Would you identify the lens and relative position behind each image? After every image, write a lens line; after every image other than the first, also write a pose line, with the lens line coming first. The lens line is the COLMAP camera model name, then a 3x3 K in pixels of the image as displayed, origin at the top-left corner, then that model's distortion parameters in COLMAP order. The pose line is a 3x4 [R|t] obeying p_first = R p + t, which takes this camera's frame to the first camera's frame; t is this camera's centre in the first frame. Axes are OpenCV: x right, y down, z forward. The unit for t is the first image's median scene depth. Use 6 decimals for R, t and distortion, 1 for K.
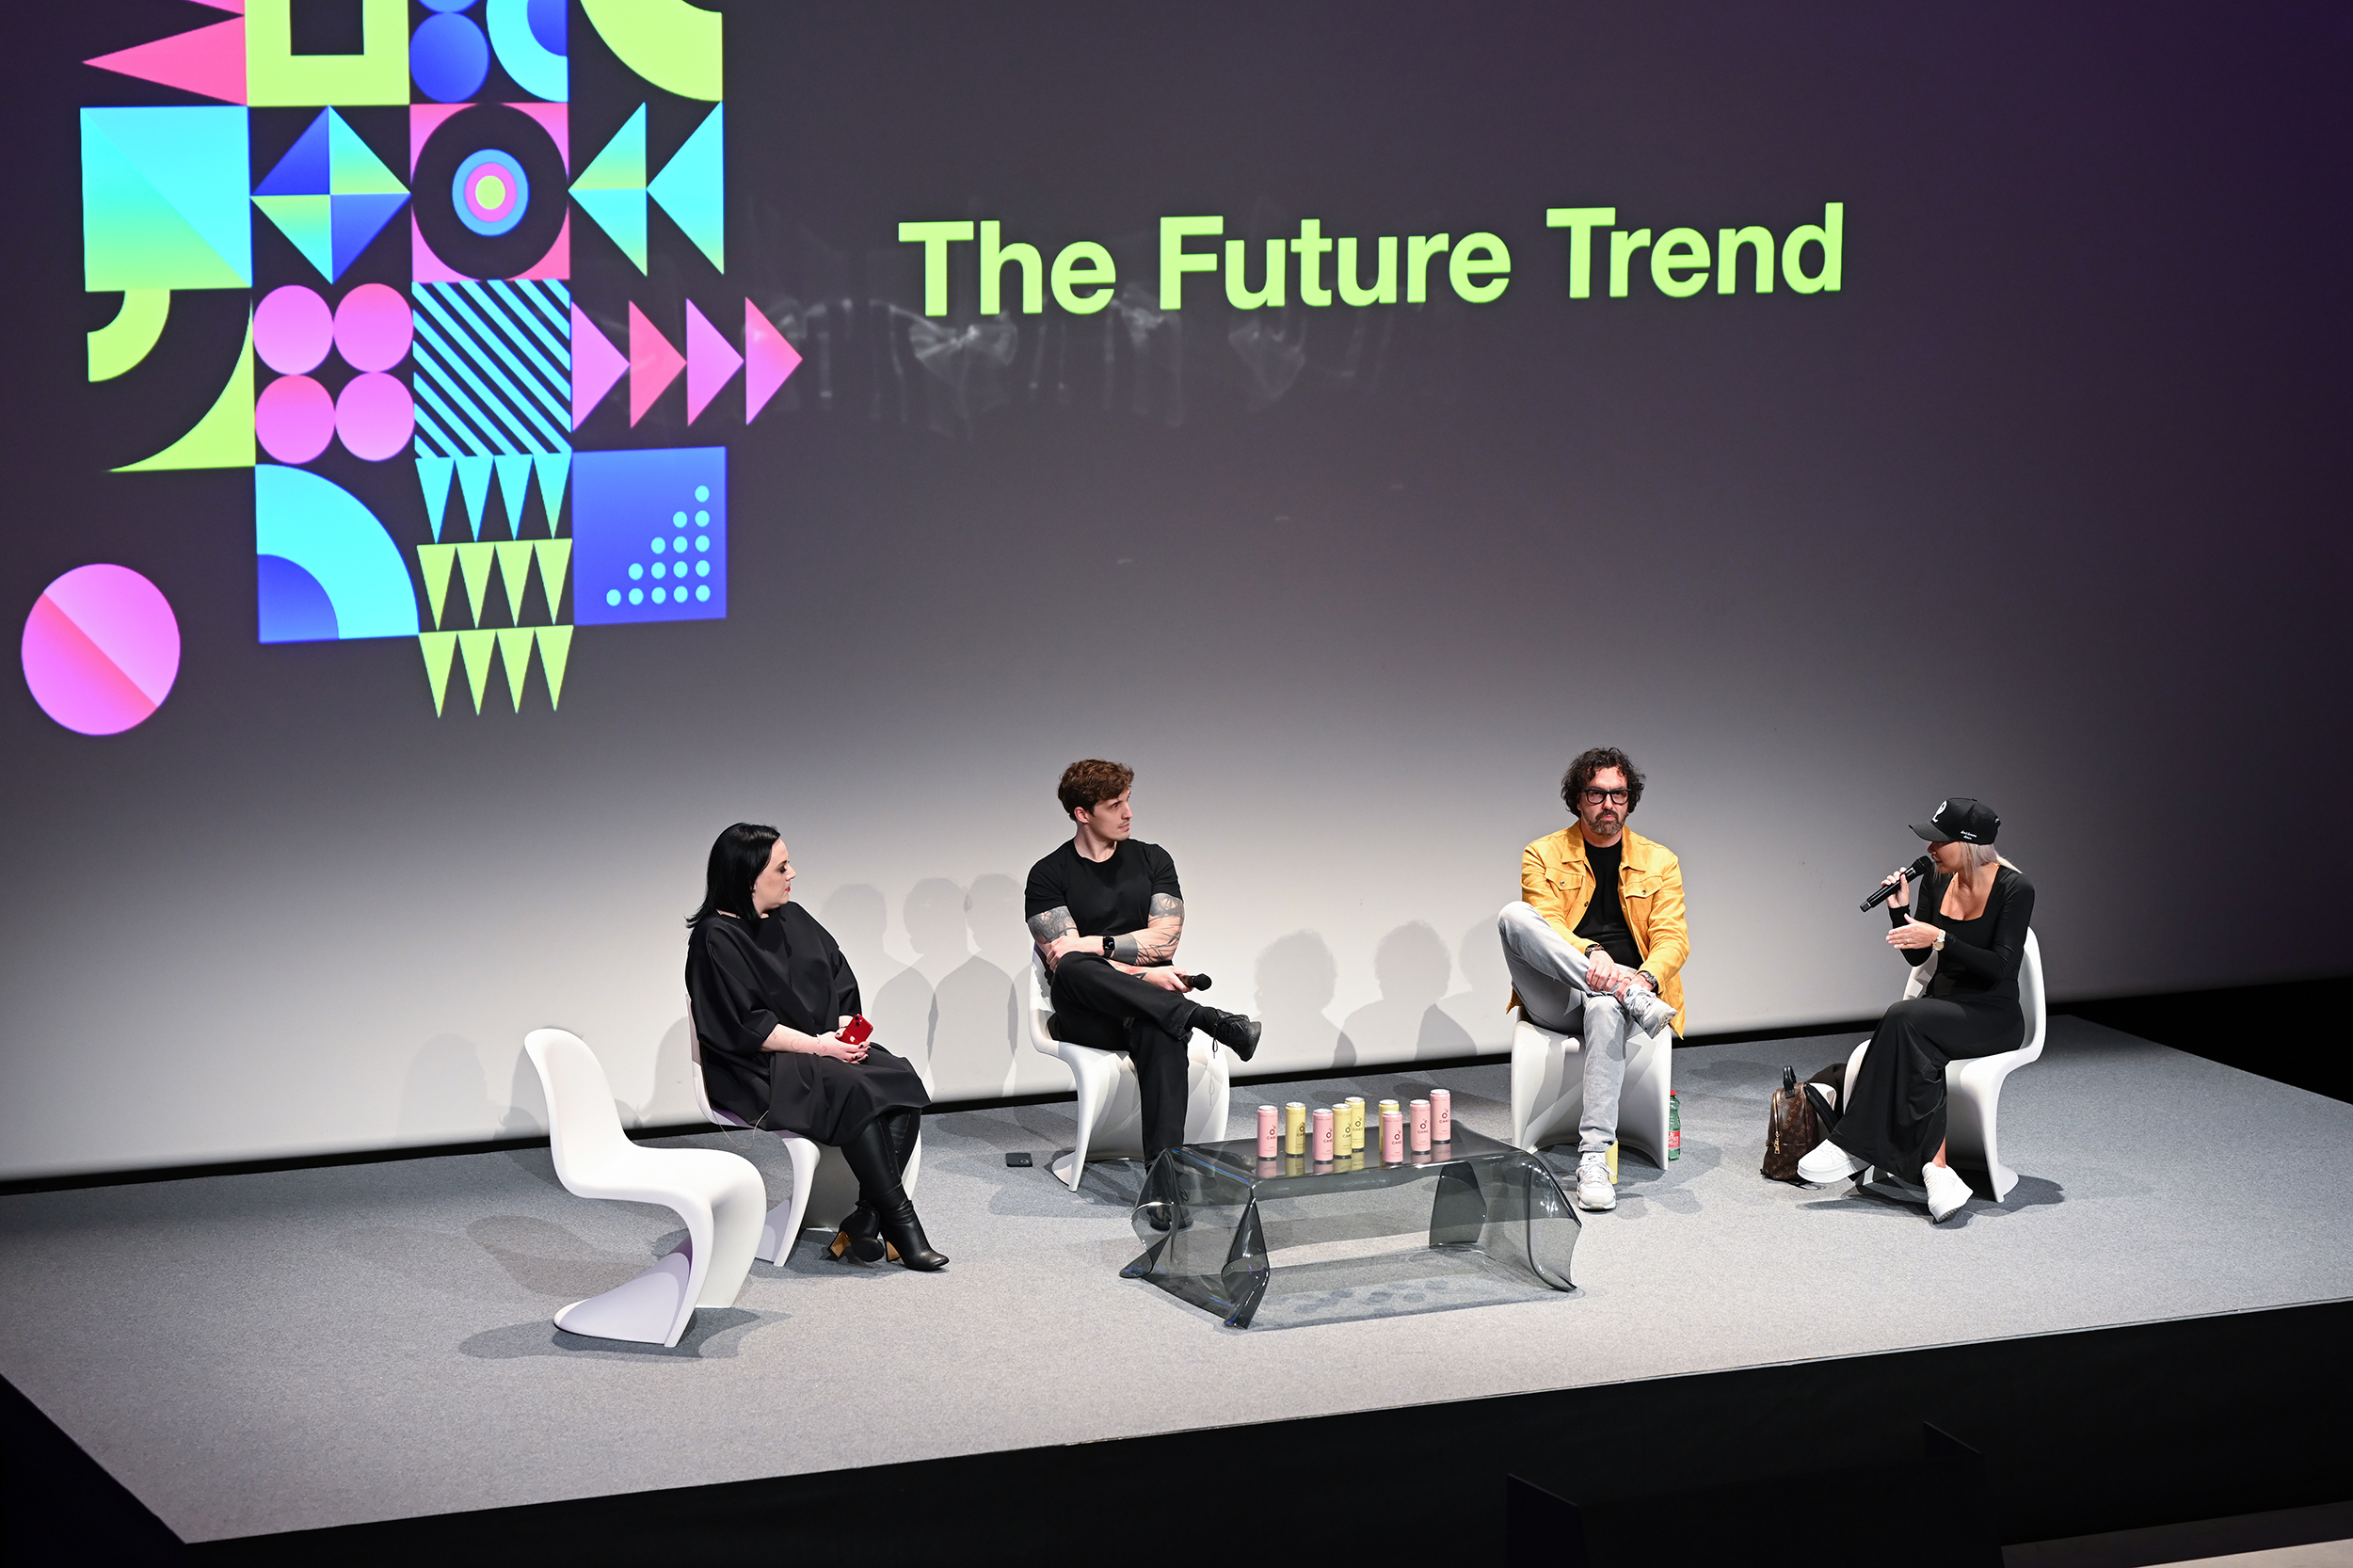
lens RADIAL K [[6073.0, 0, 1176.3], [0, 6073.0, 778.3], [0, 0, 1]] dist [-0.041558, 0.000000]
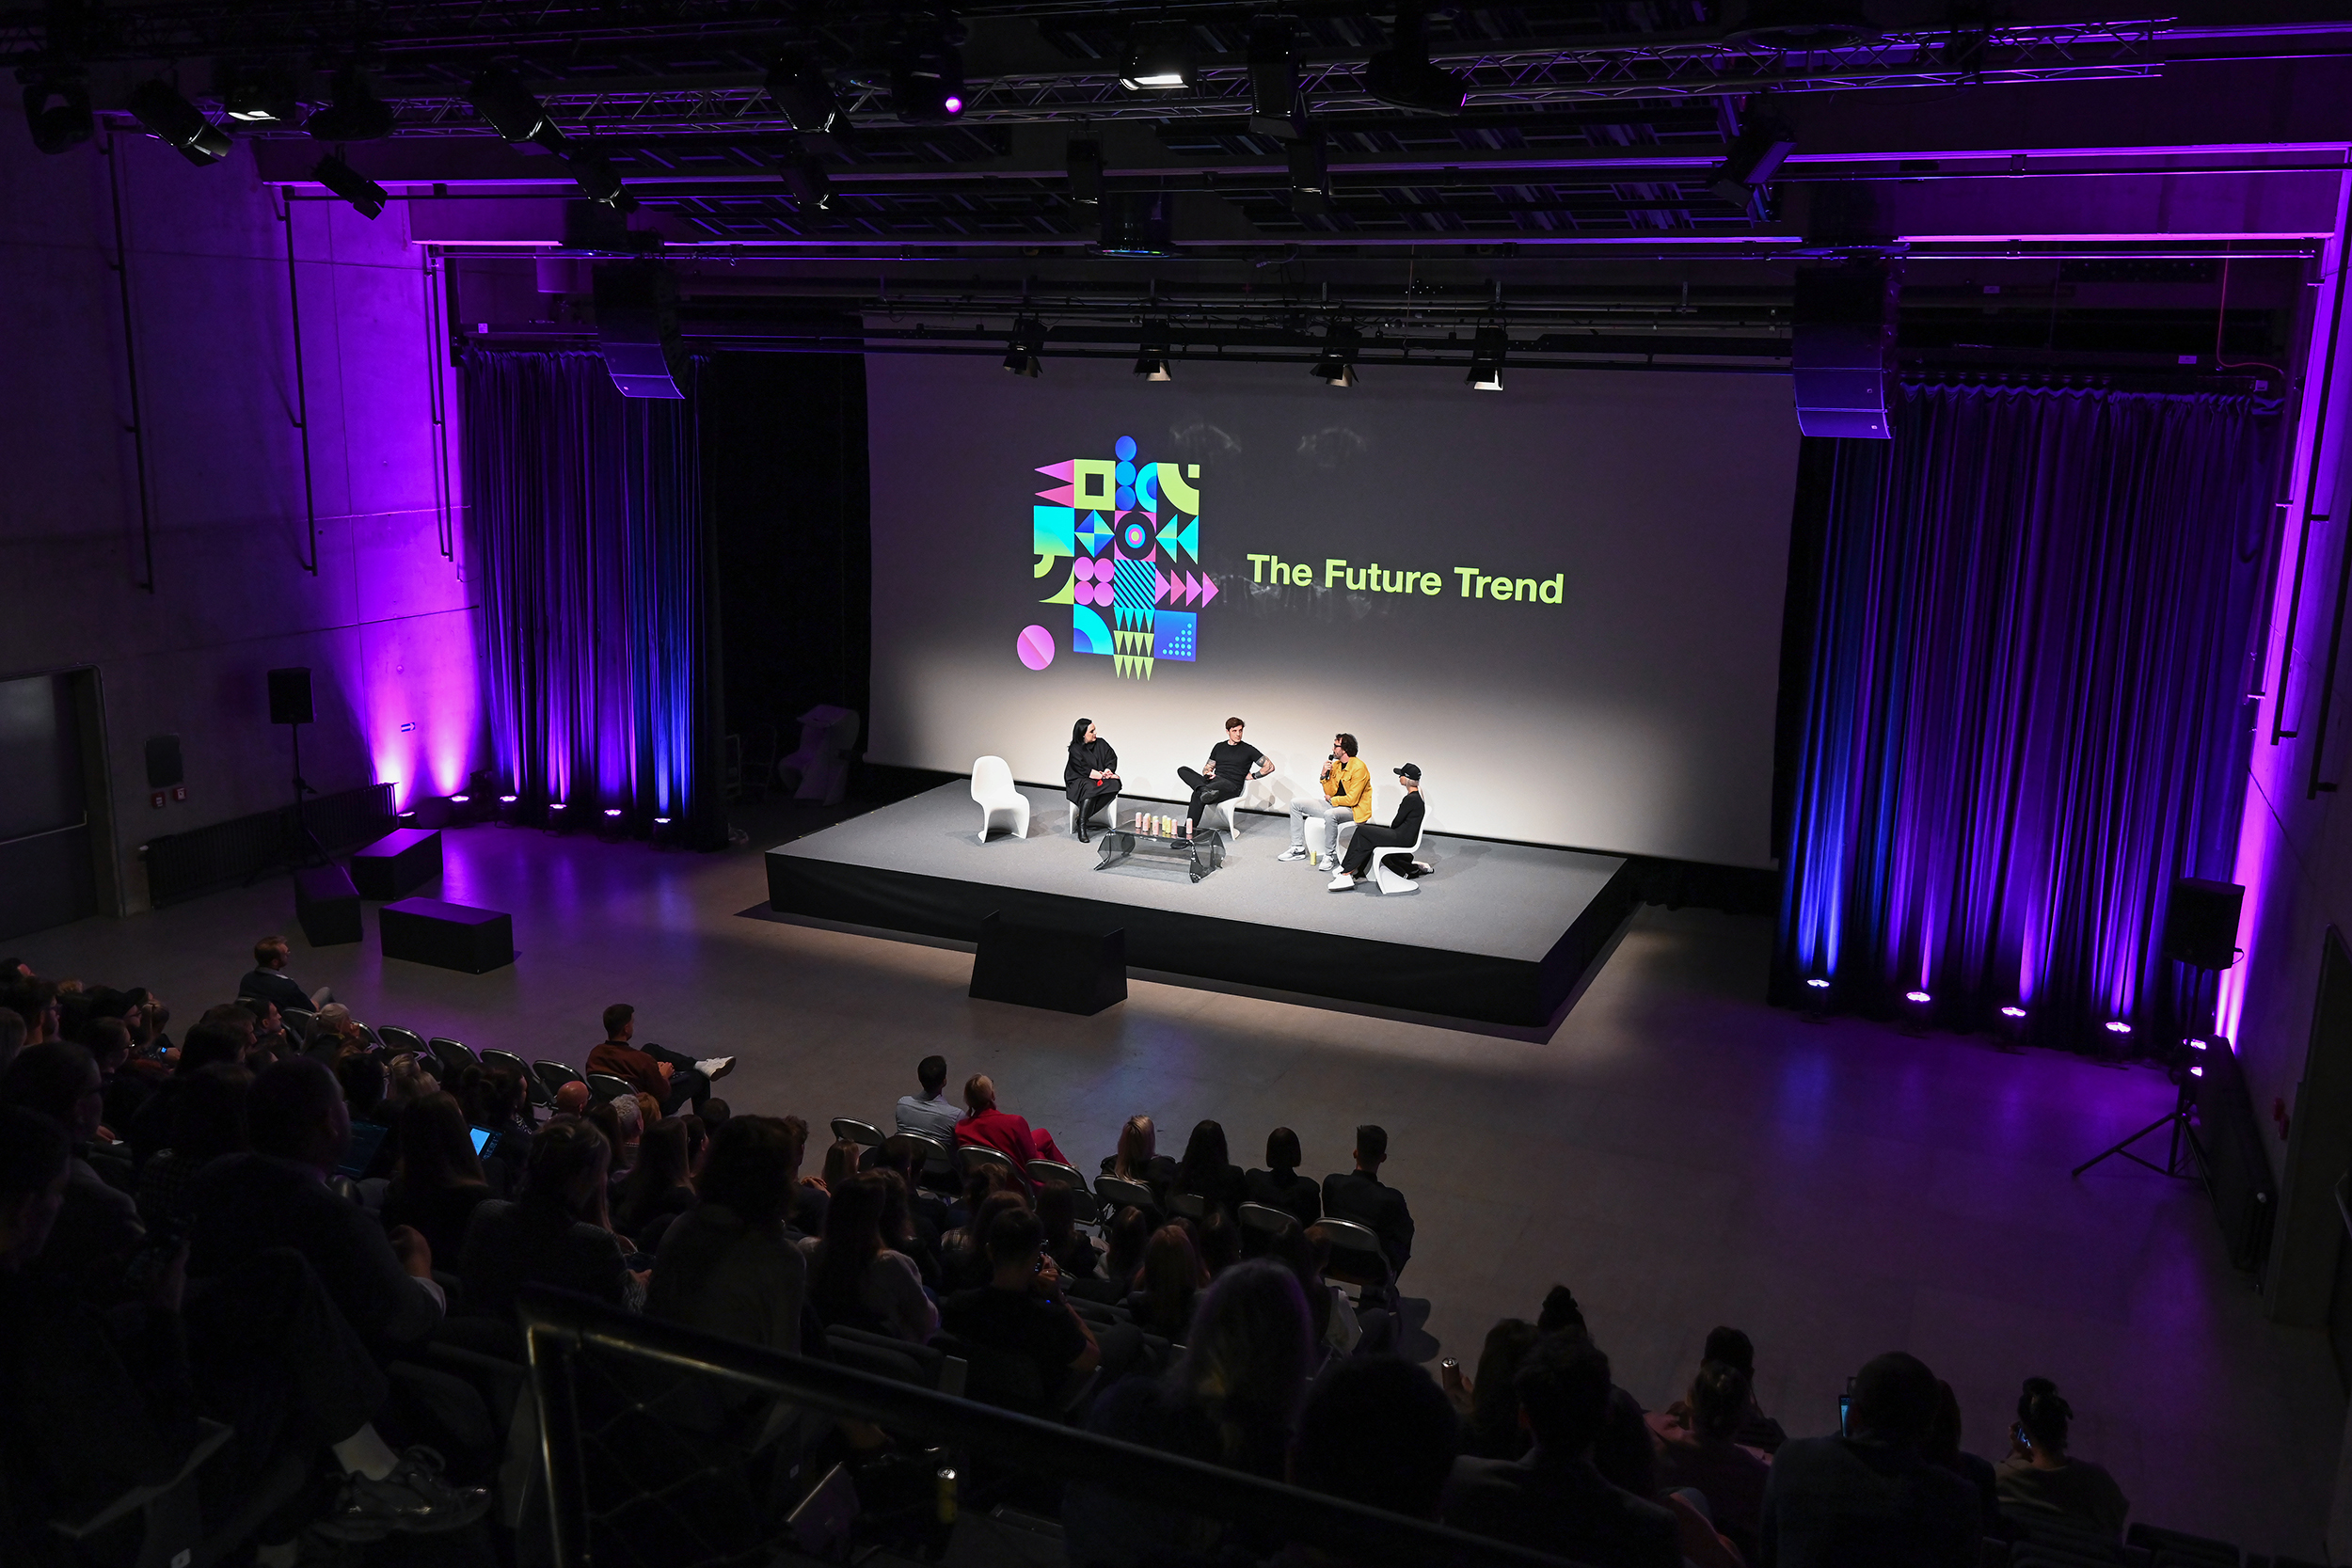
lens RADIAL K [[1868.2, 0, 1173.7], [0, 1868.2, 775.6], [0, 0, 1]] dist [-0.009916, -0.000202]
pose [[0.665774, 0.165305, -0.727612, 0.724243], [-0.131703, 0.985874, 0.103469, -0.072386], [0.734438, 0.026941, 0.678141, 0.256597]]
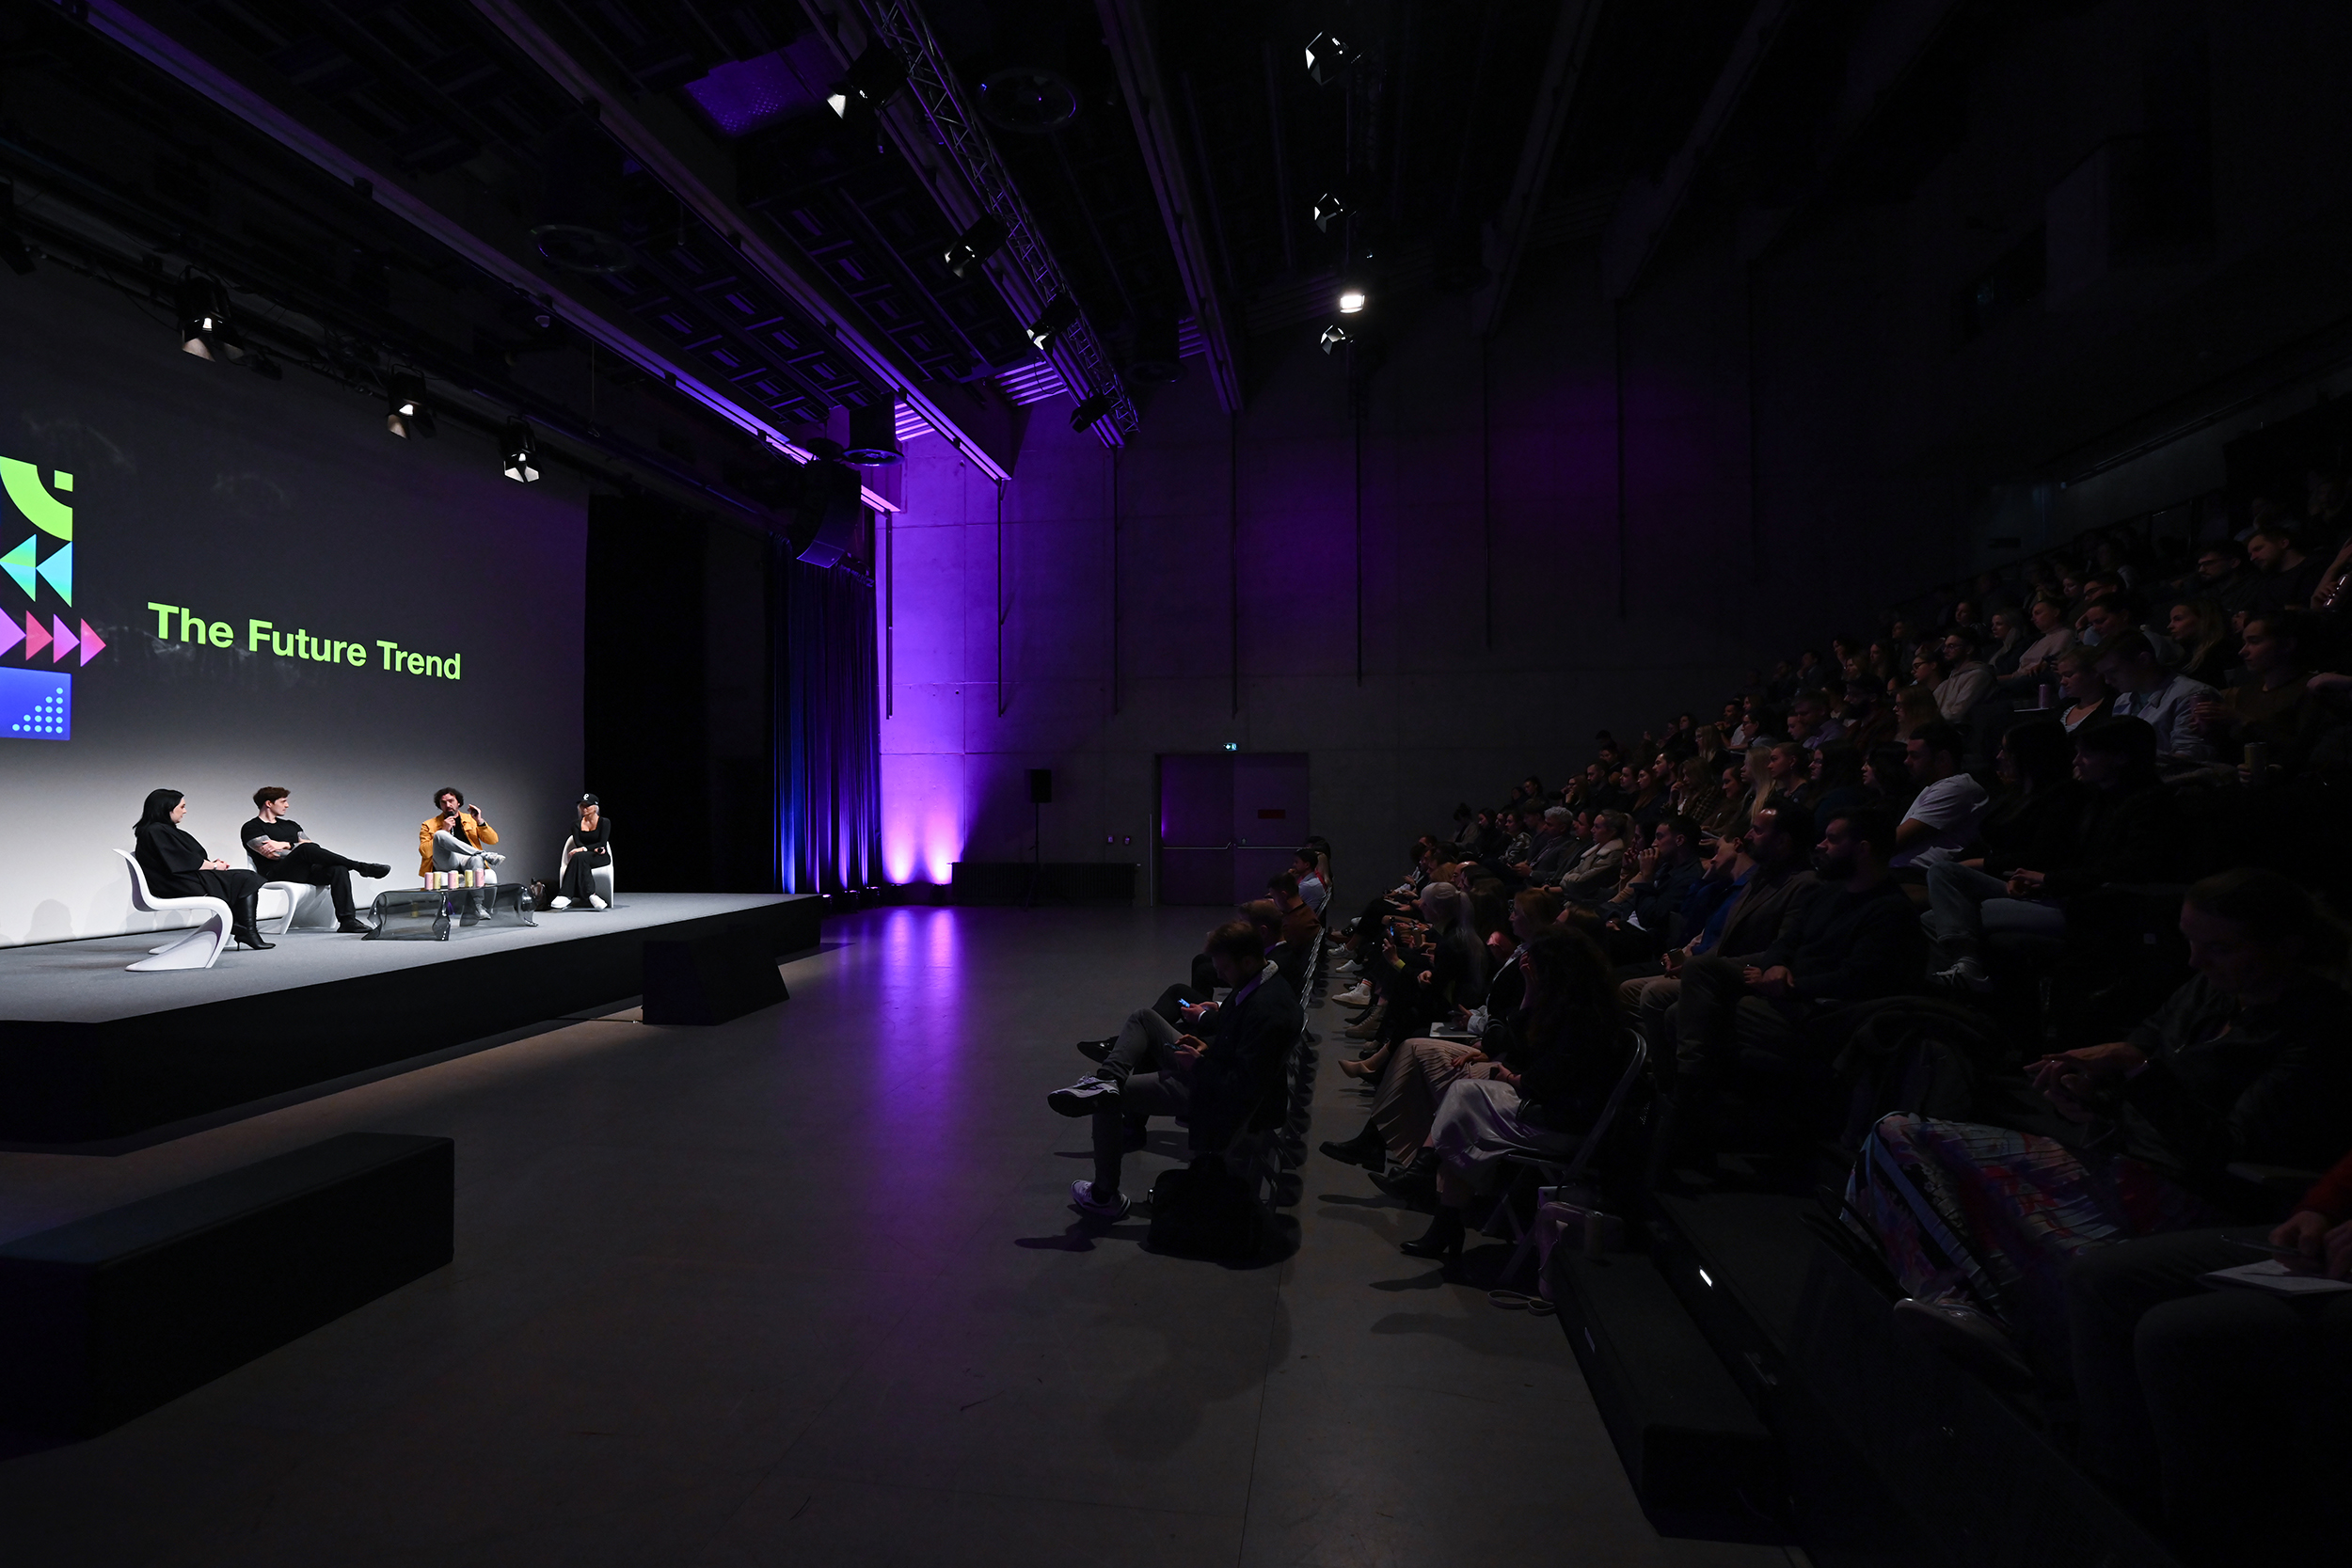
lens RADIAL K [[1105.3, 0, 1165.1], [0, 1105.3, 794.2], [0, 0, 1]] dist [-0.002128, -0.000021]
pose [[0.551274, -0.000418, 0.834324, -0.210510], [0.127779, 0.988245, -0.083934, 0.096011], [-0.824482, 0.152879, 0.544847, 0.364785]]
